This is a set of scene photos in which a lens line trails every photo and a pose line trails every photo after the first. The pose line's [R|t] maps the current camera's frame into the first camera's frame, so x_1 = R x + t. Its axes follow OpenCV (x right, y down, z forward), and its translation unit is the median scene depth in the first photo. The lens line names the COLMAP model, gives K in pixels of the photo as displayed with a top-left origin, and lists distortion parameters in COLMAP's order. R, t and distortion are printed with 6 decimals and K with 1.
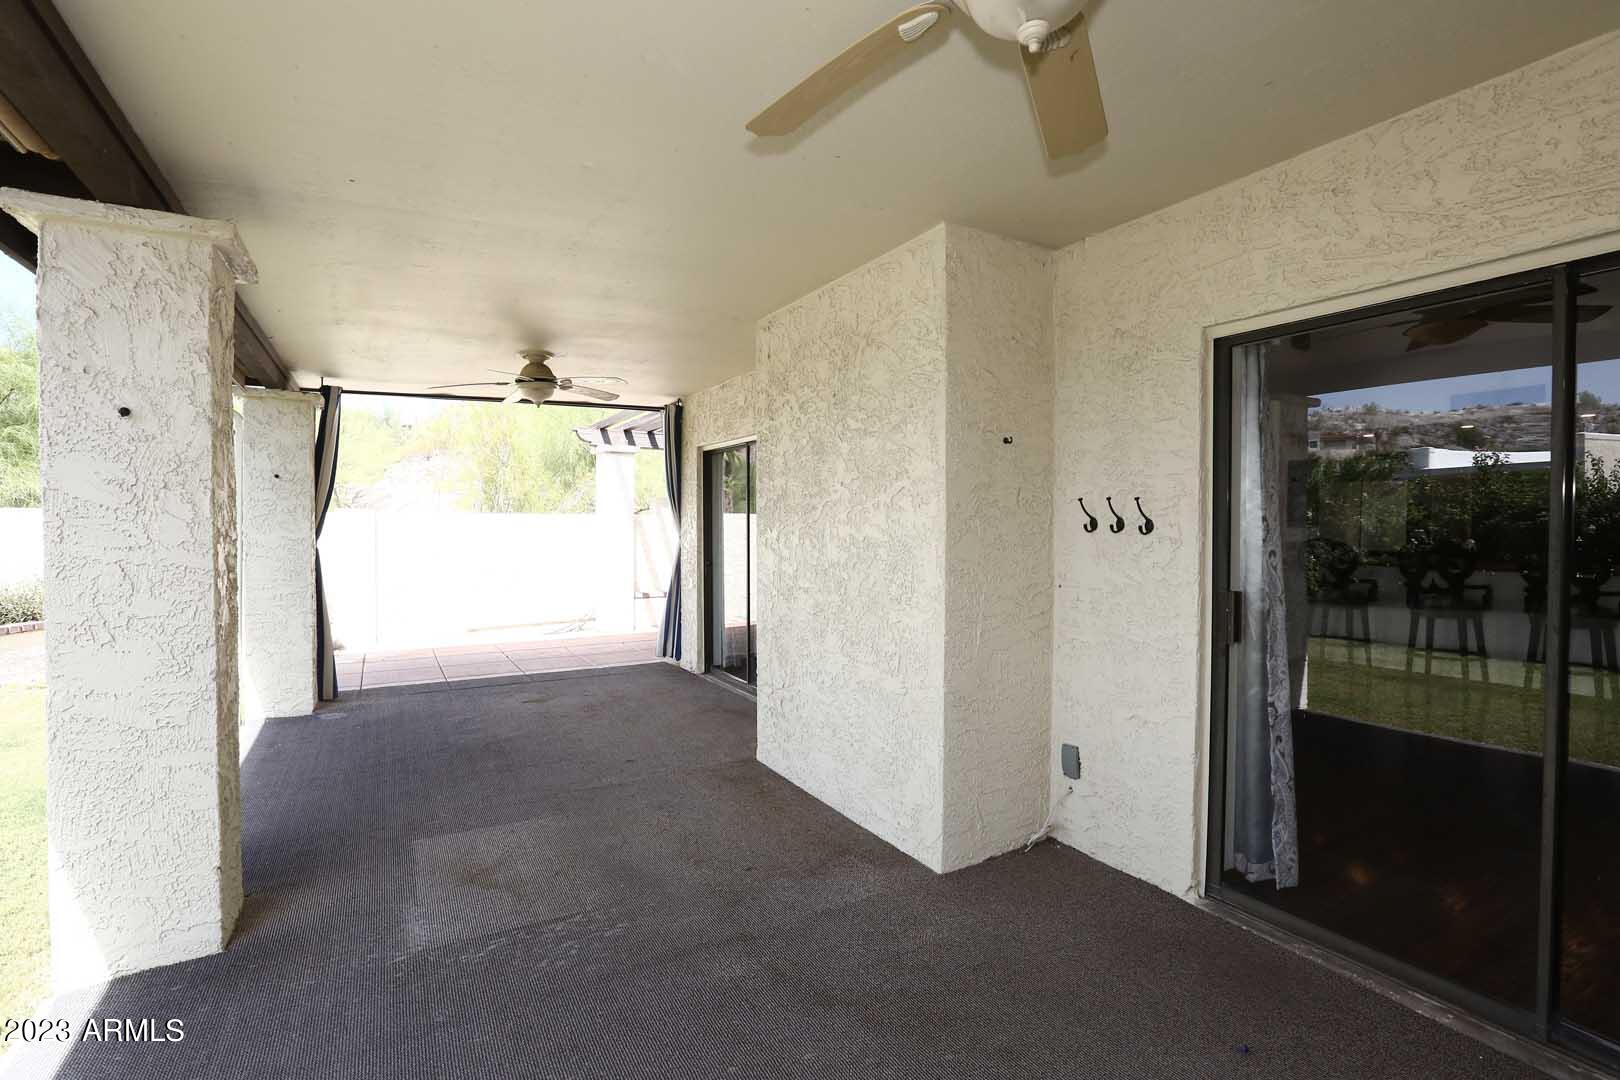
lens RADIAL K [[762.2, 0, 810.7], [0, 762.2, 534.5], [0, 0, 1]] dist [-0.030959, 0.018042]
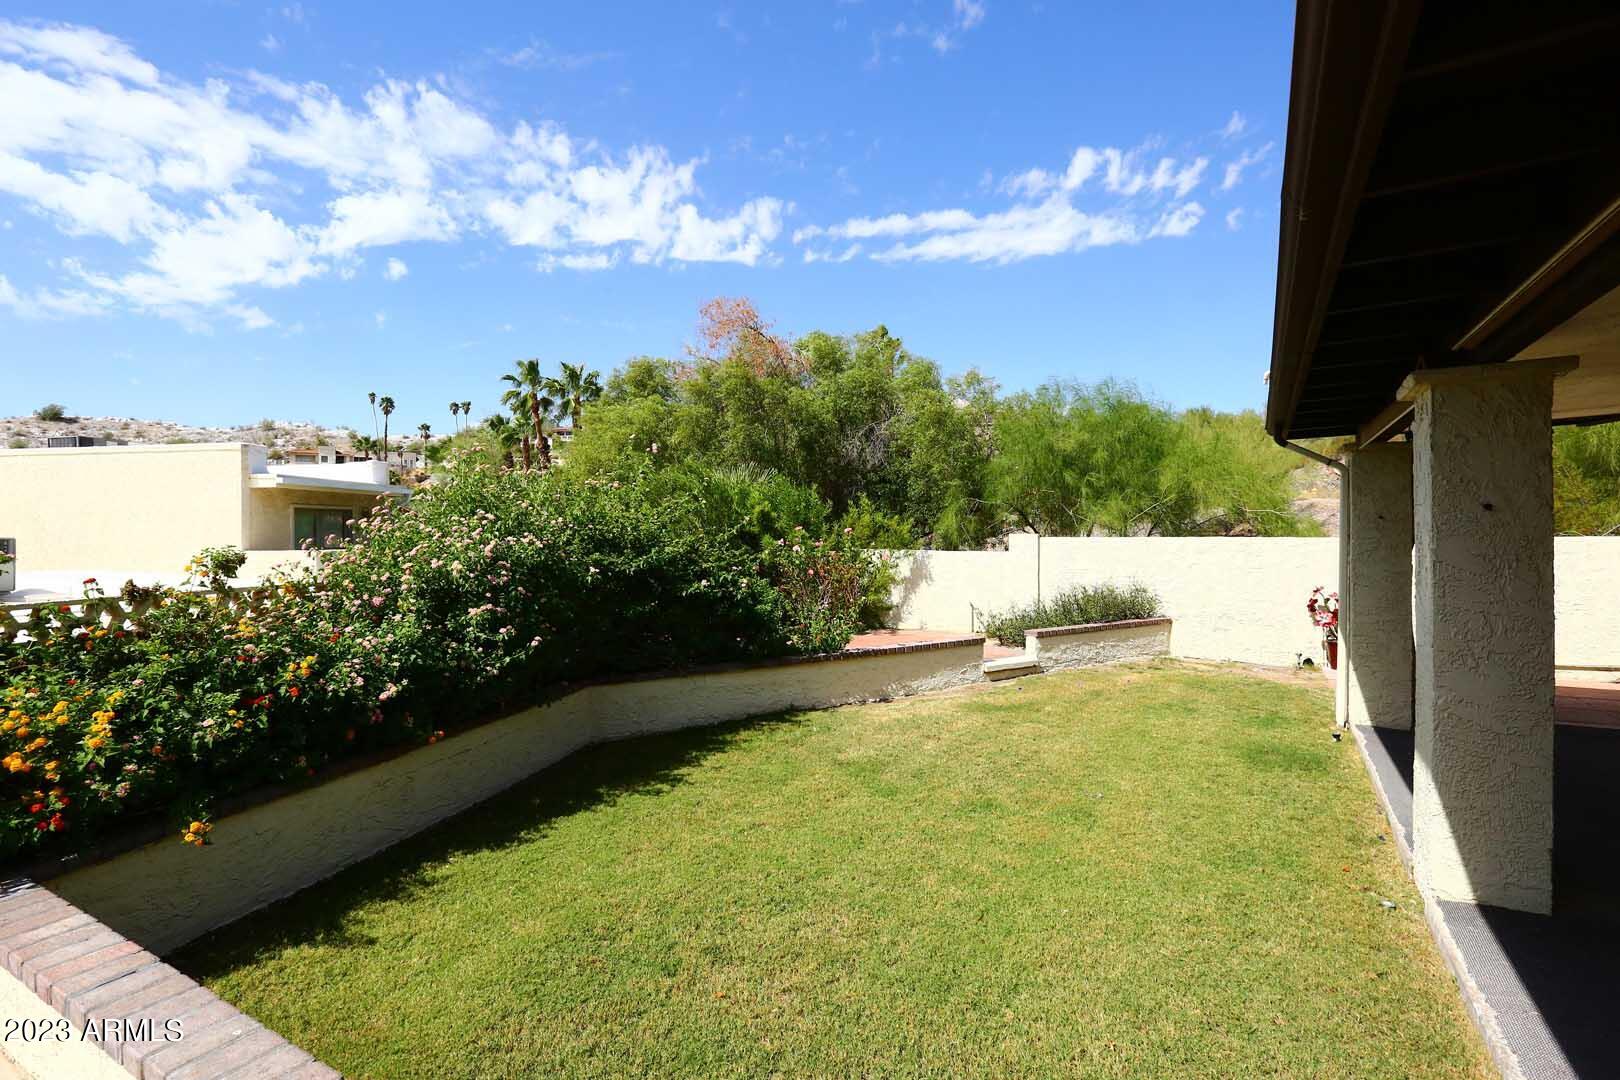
lens RADIAL K [[785.1, 0, 810.0], [0, 785.1, 540.0], [0, 0, 1]] dist [-0.043283, 0.025010]
pose [[0.501755, 0.005051, -0.864995, -0.233168], [-0.006760, 0.999975, 0.001917, -0.074518], [0.864984, 0.004886, 0.501777, -0.658623]]
